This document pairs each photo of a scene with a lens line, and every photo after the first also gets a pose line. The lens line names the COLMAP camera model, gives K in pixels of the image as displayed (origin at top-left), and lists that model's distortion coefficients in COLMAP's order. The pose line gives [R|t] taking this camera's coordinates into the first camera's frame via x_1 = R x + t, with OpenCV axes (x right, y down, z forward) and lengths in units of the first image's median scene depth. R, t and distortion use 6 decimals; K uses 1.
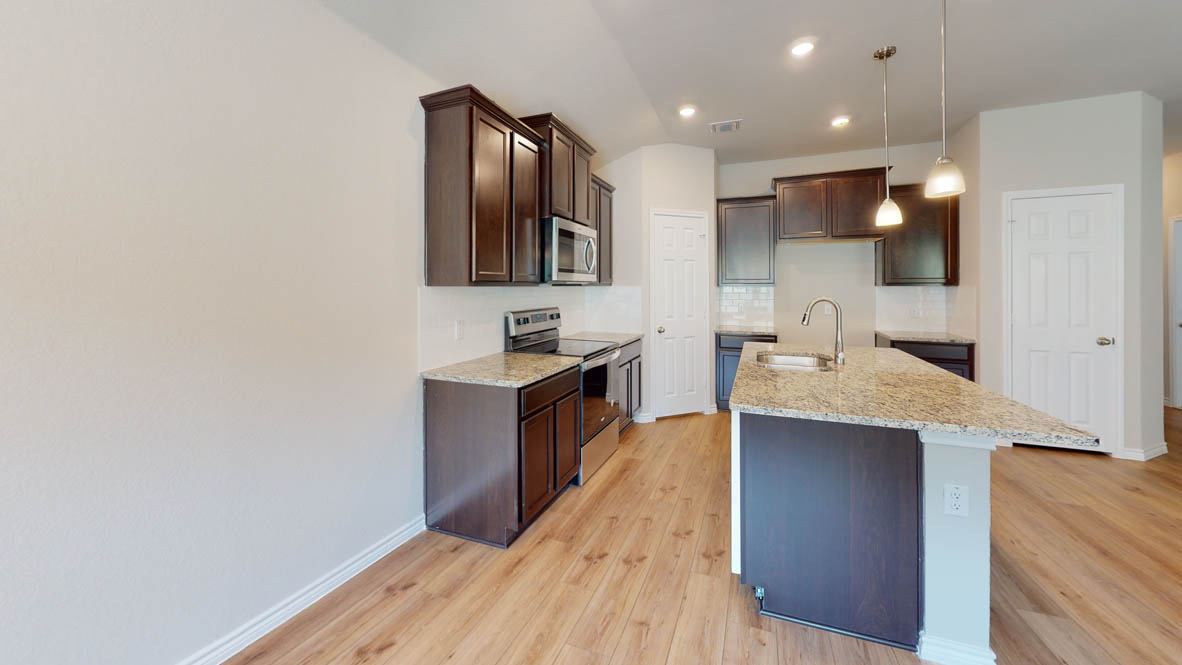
lens RADIAL K [[435.6, 0, 584.4], [0, 435.6, 325.8], [0, 0, 1]] dist [-0.001727, -0.000249]
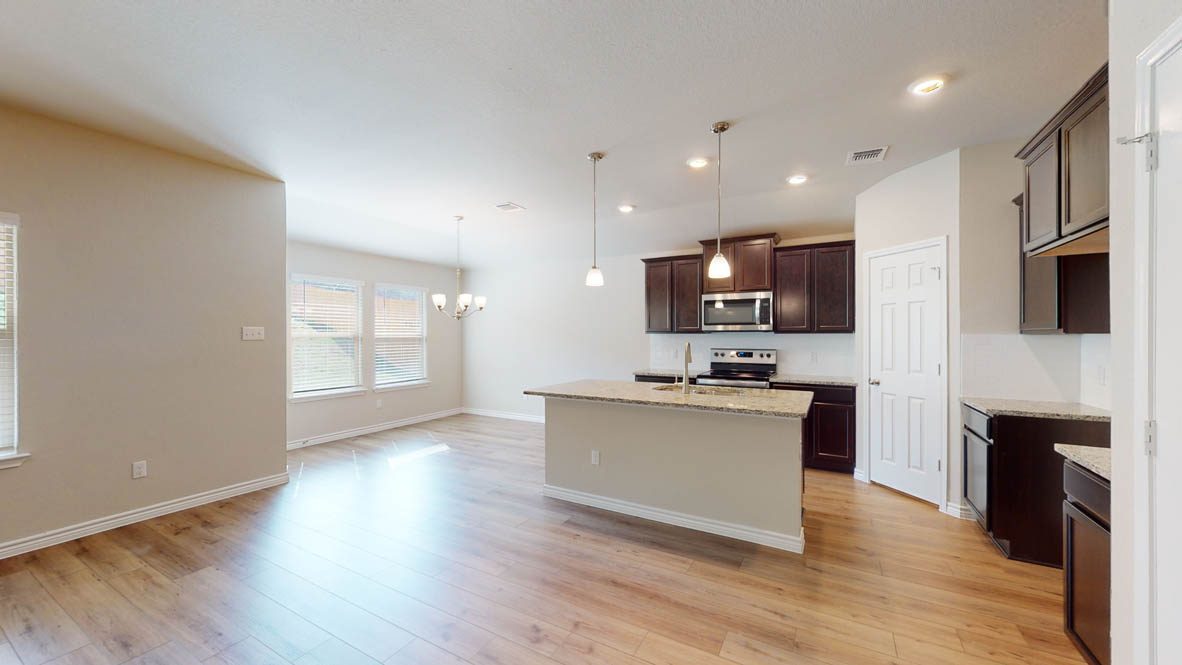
lens RADIAL K [[430.6, 0, 596.9], [0, 430.6, 365.9], [0, 0, 1]] dist [-0.000330, -0.000054]
pose [[-0.124890, 0.073850, -0.989418, 1.639128], [-0.091883, 0.992080, 0.085647, -0.070265], [0.987907, 0.101607, -0.117116, 0.784126]]
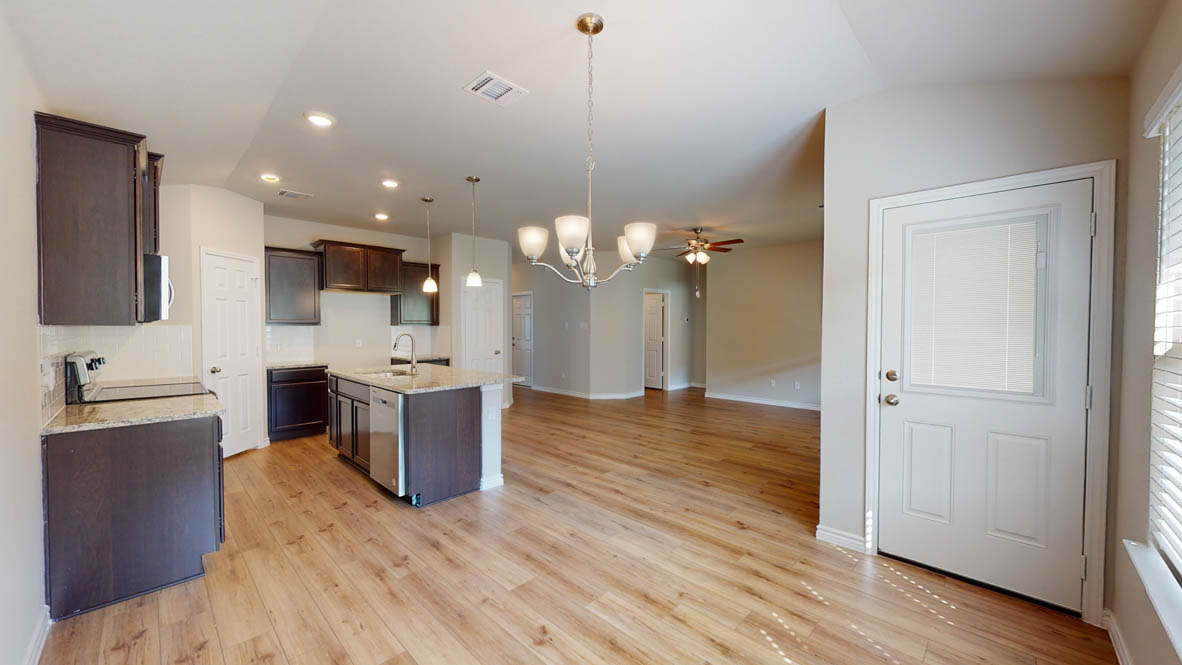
lens RADIAL K [[433.1, 0, 591.3], [0, 433.1, 334.3], [0, 0, 1]] dist [0.000318, -0.000071]
pose [[0.383184, -0.017824, 0.923500, -0.588633], [0.085045, 0.996248, -0.016059, 0.024254], [-0.919749, 0.084693, 0.383262, -0.232537]]
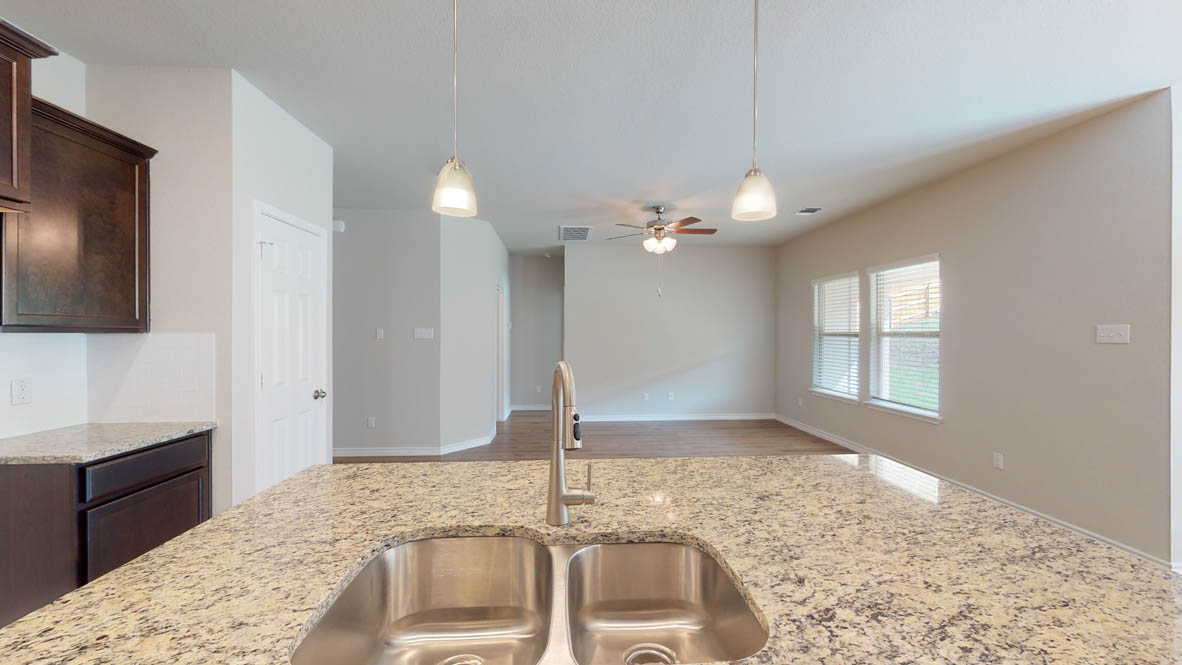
lens RADIAL K [[433.1, 0, 591.3], [0, 433.1, 334.3], [0, 0, 1]] dist [0.000318, -0.000071]
pose [[-0.424019, -0.001881, 0.905651, 0.187126], [0.083494, 0.995658, 0.041159, -0.089496], [-0.901796, 0.093069, -0.422021, 0.988282]]
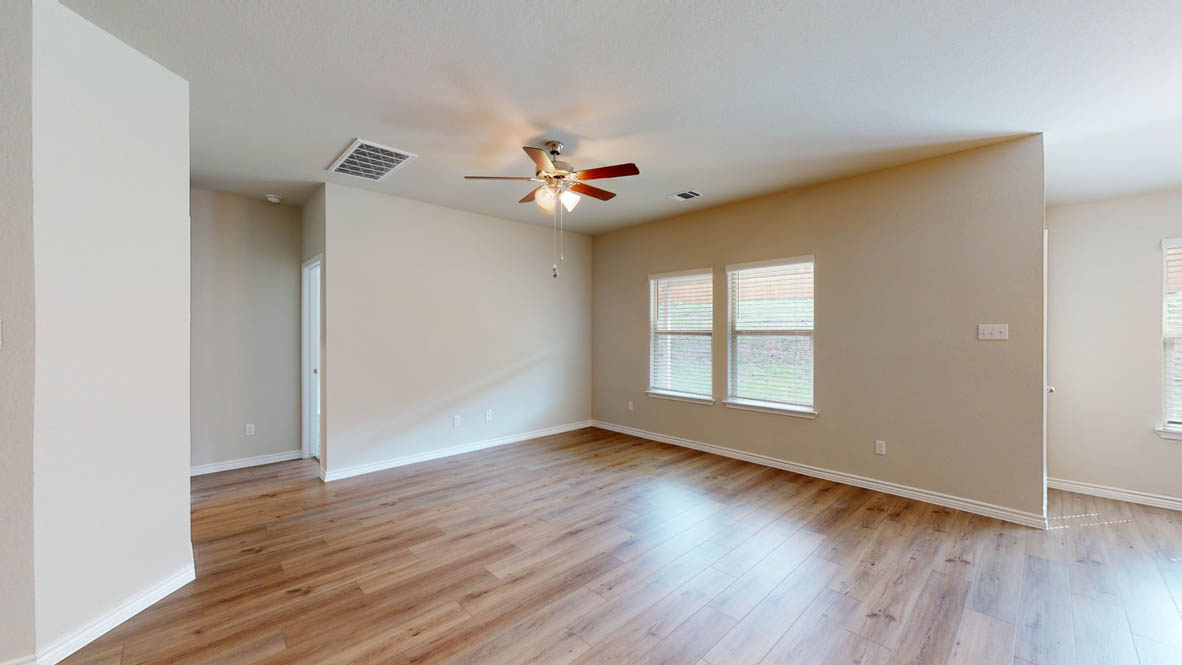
lens RADIAL K [[433.1, 0, 591.3], [0, 433.1, 334.3], [0, 0, 1]] dist [0.000318, -0.000071]
pose [[-0.906261, -0.001835, 0.422714, 0.990213], [0.040256, 0.995071, 0.090624, -0.095885], [-0.420797, 0.099146, -0.901721, 1.024047]]
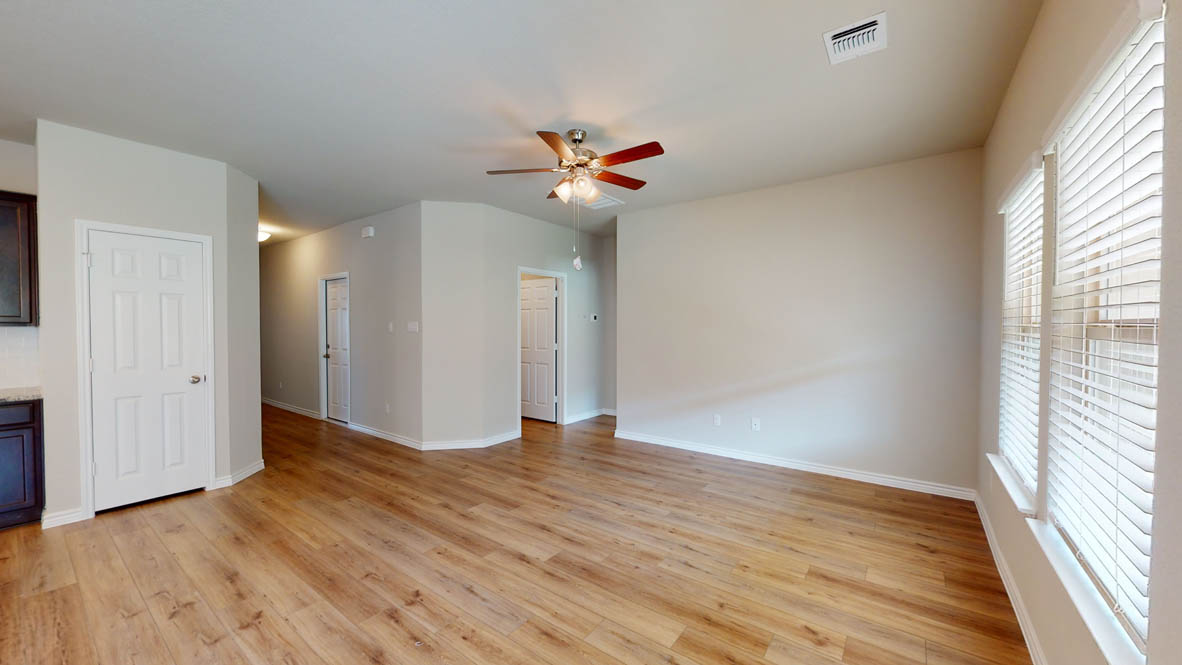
lens RADIAL K [[433.1, 0, 591.3], [0, 433.1, 334.3], [0, 0, 1]] dist [0.000318, -0.000071]
pose [[0.258637, -0.017208, 0.965821, 0.526174], [0.089858, 0.995935, -0.006319, 0.021536], [-0.961786, 0.088421, 0.259132, -0.210355]]
